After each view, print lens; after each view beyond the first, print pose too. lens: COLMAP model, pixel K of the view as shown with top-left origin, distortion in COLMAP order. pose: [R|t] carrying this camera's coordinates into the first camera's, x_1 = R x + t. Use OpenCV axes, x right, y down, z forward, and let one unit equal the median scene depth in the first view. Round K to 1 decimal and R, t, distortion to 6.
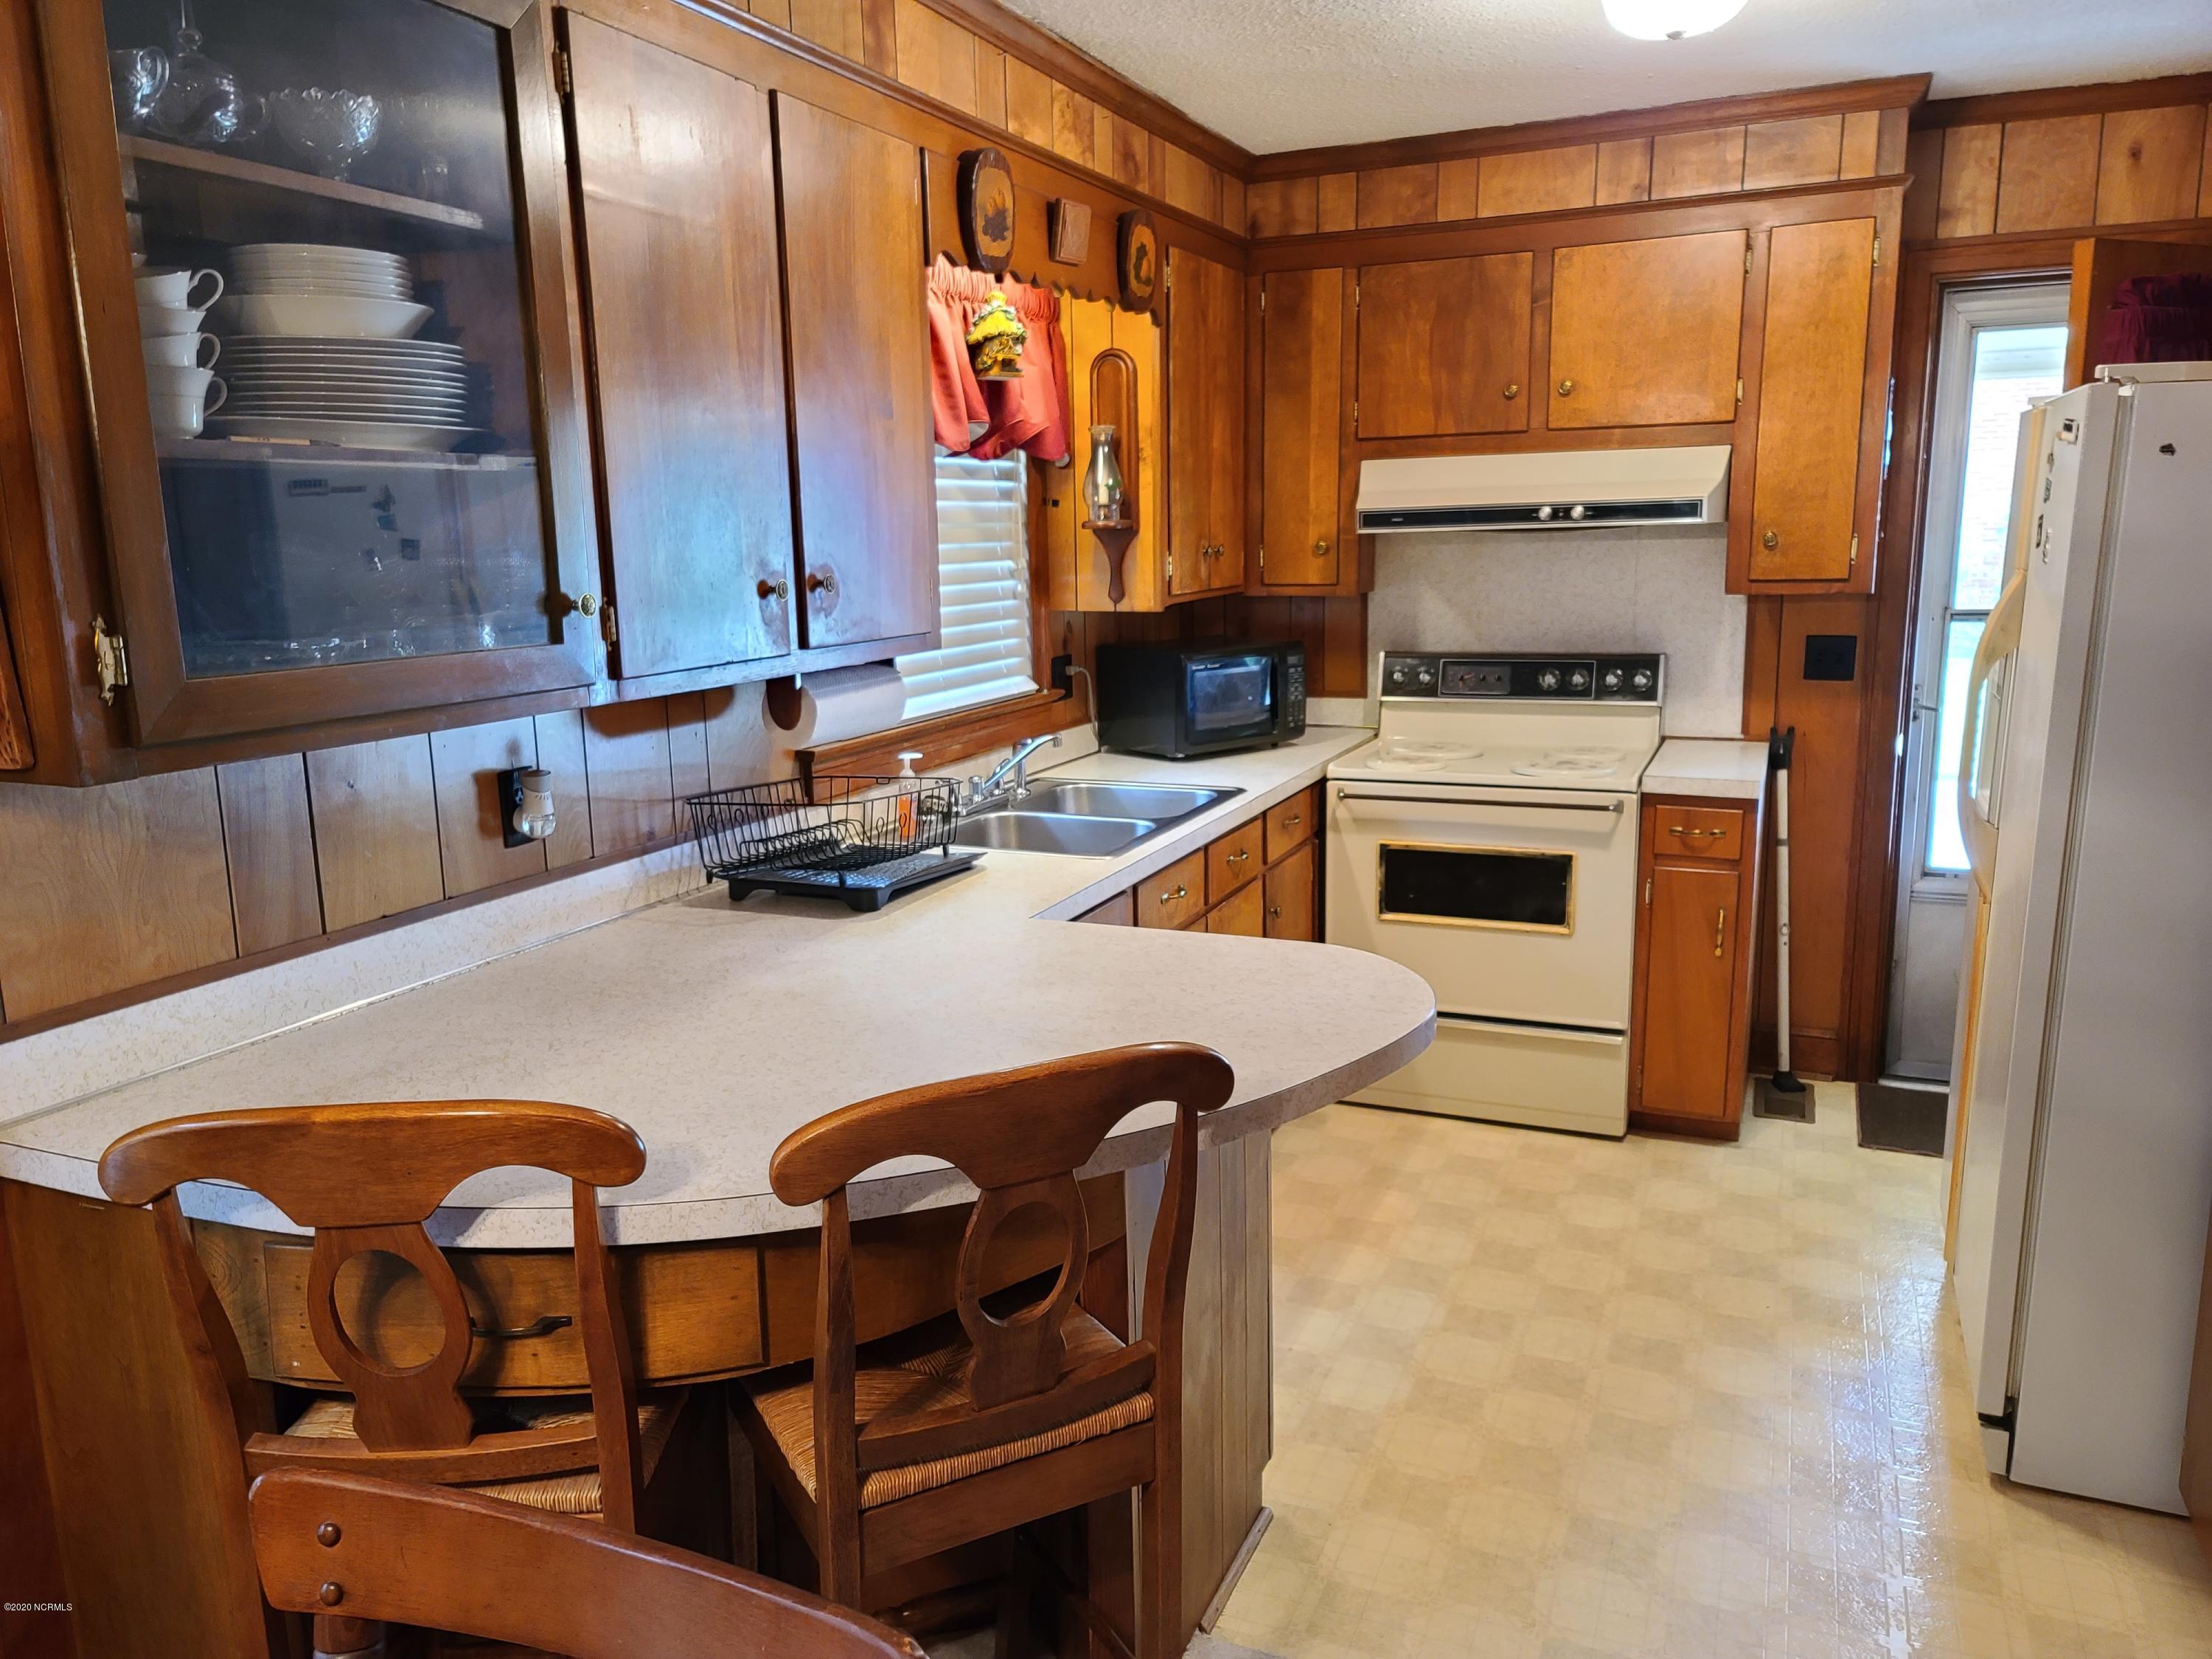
lens RADIAL K [[1606.7, 0, 1100.3], [0, 1606.7, 824.6], [0, 0, 1]] dist [0.049991, 0.001138]
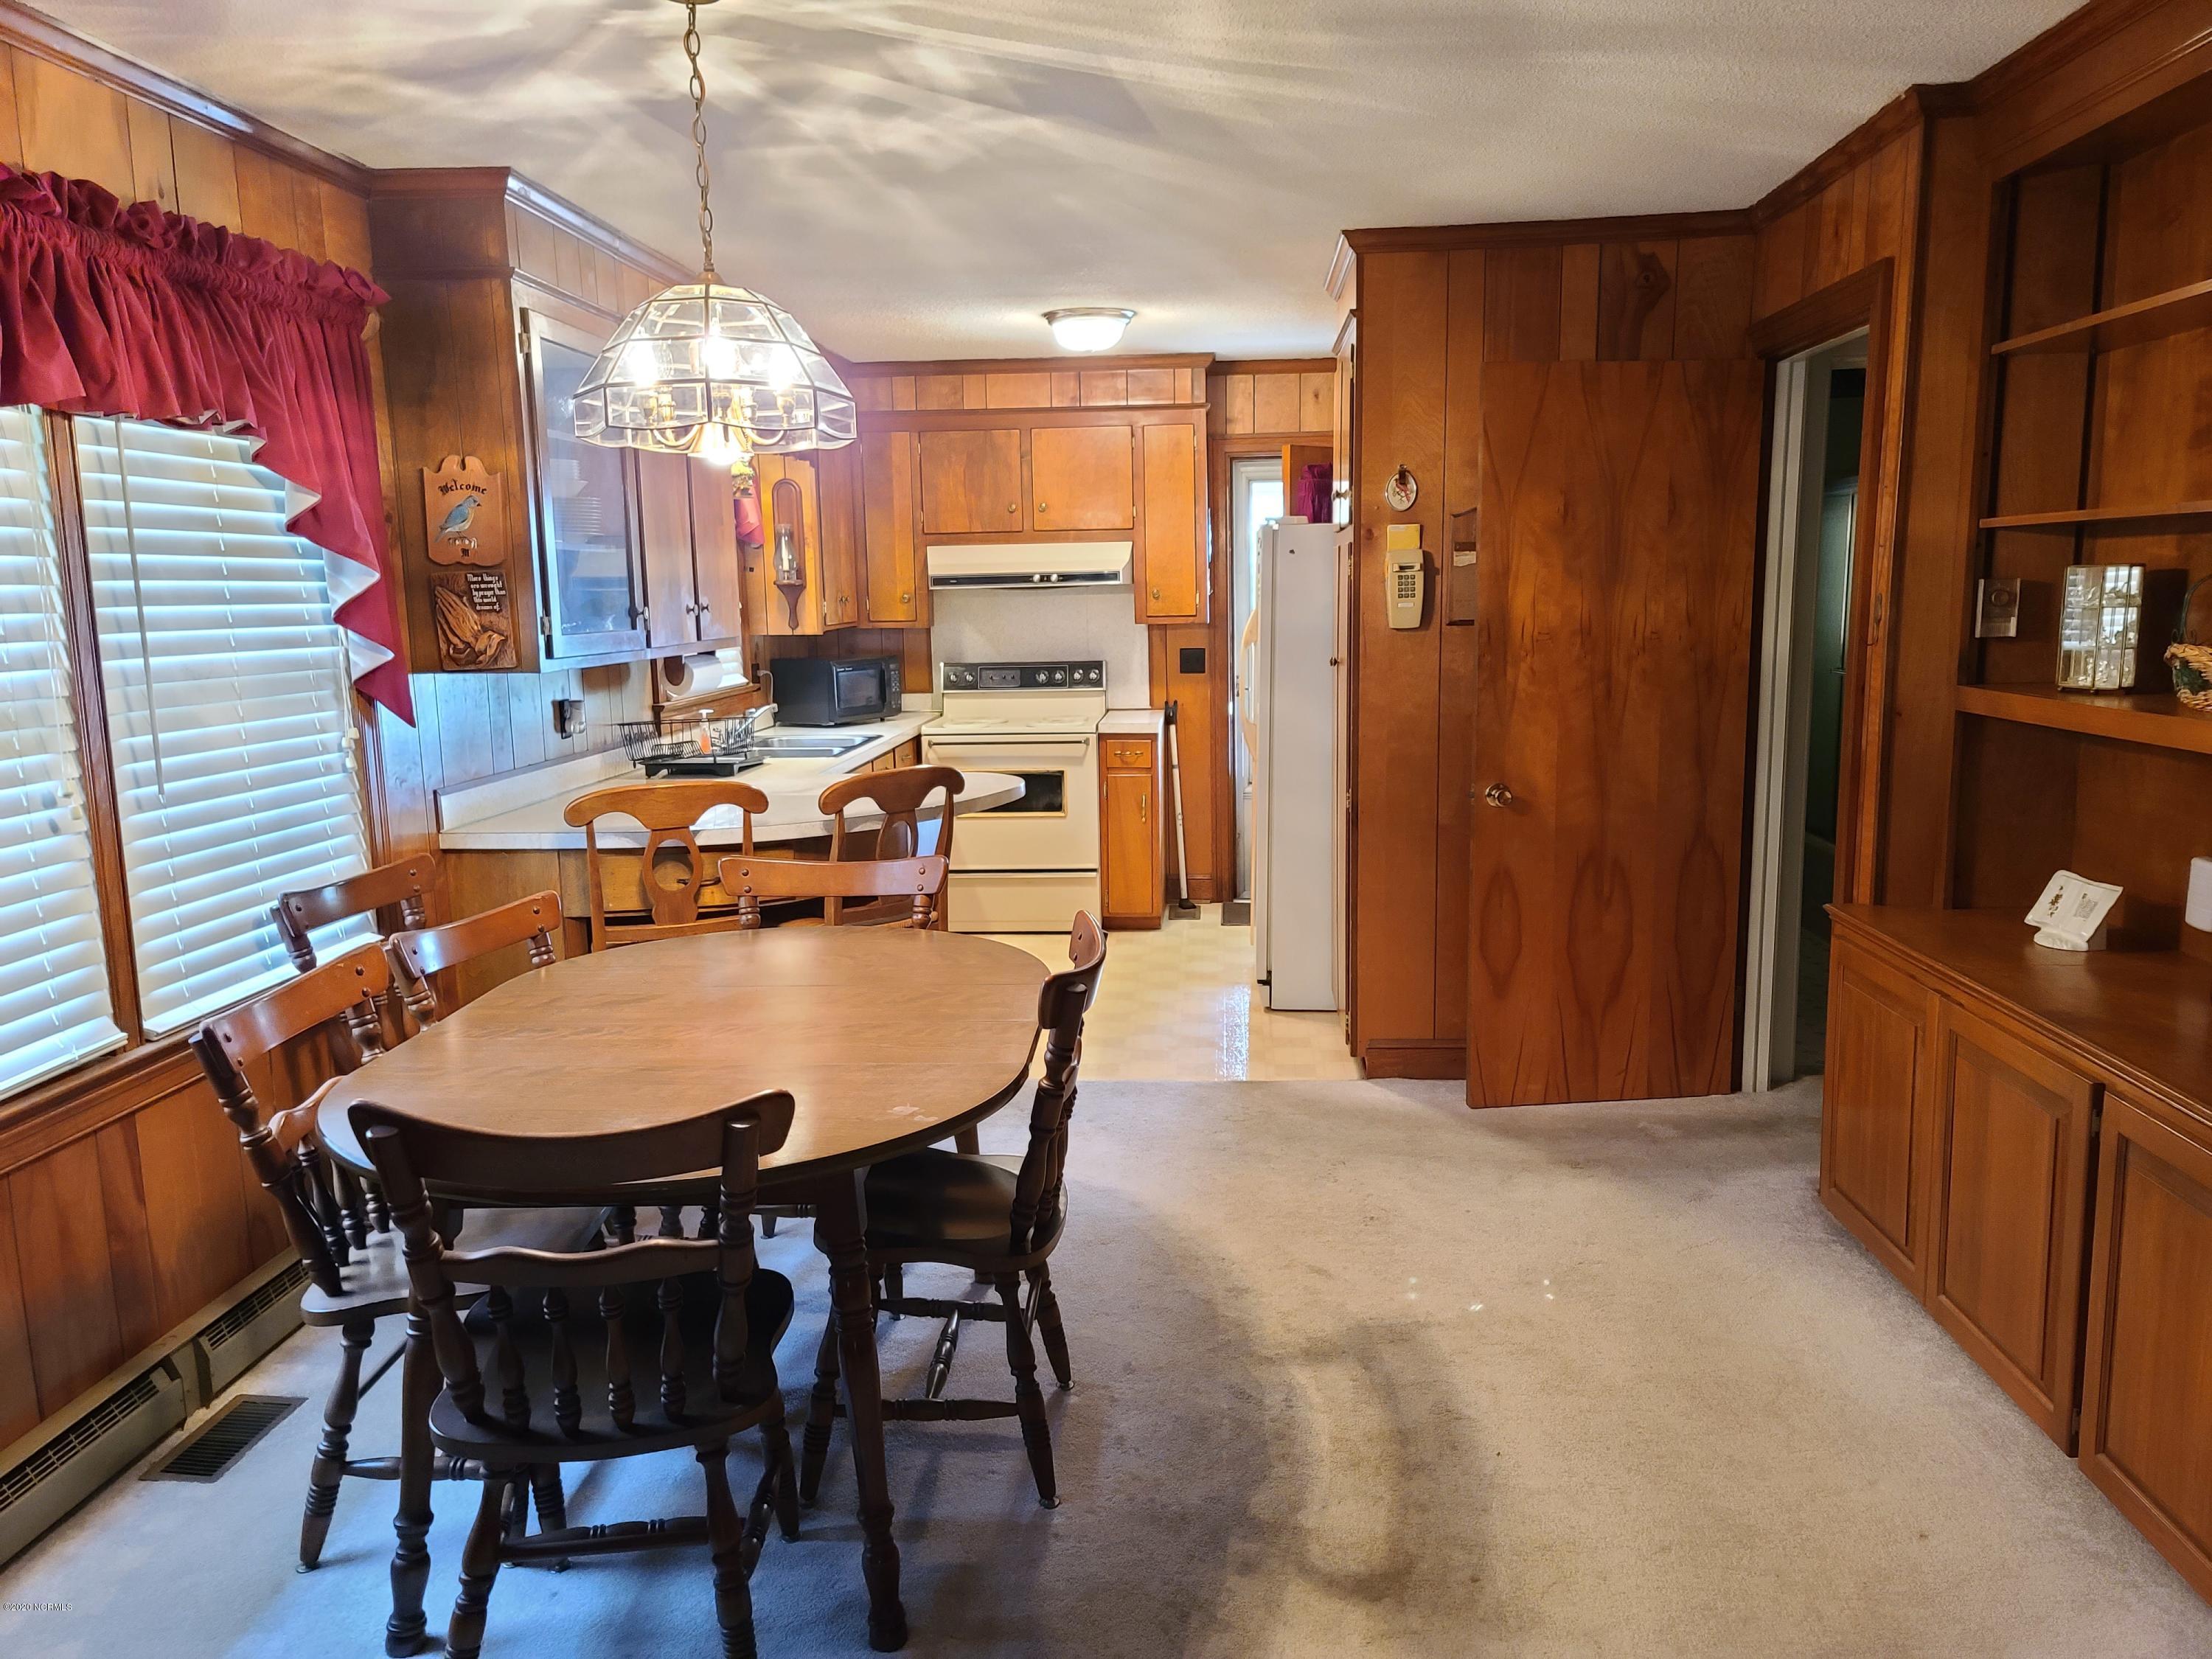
lens RADIAL K [[1606.7, 0, 1106.3], [0, 1606.7, 835.4], [0, 0, 1]] dist [0.049991, 0.001138]
pose [[0.944016, -0.049533, 0.326161, -0.232318], [0.061995, 0.997686, -0.027920, 0.136987], [-0.324023, 0.046577, 0.944902, -0.649583]]
